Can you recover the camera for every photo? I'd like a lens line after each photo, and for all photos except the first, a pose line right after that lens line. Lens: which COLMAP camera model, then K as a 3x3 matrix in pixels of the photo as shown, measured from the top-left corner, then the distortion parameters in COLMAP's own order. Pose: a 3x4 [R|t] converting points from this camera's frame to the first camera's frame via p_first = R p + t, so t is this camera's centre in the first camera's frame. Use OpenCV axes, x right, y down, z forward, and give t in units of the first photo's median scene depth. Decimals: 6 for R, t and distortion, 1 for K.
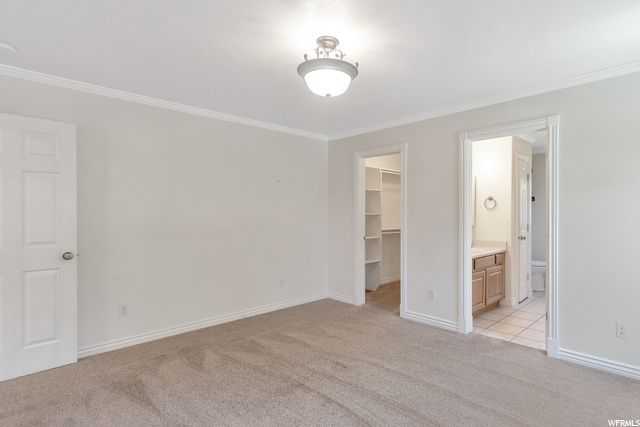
lens RADIAL K [[337.2, 0, 320.0], [0, 337.2, 213.5], [0, 0, 1]] dist [-0.000991, -0.000285]
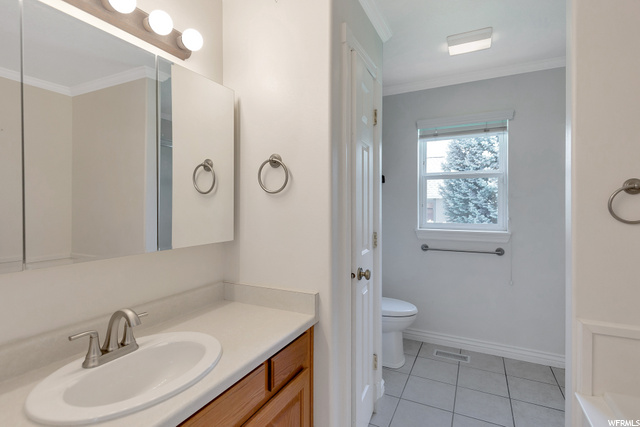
lens RADIAL K [[315.1, 0, 320.0], [0, 315.1, 209.3], [0, 0, 1]] dist [0.000347, -0.000215]
pose [[0.932102, -0.007079, 0.362127, 0.440048], [0.003825, 0.999946, 0.009702, -0.000535], [-0.362176, -0.007658, 0.932078, 0.706280]]
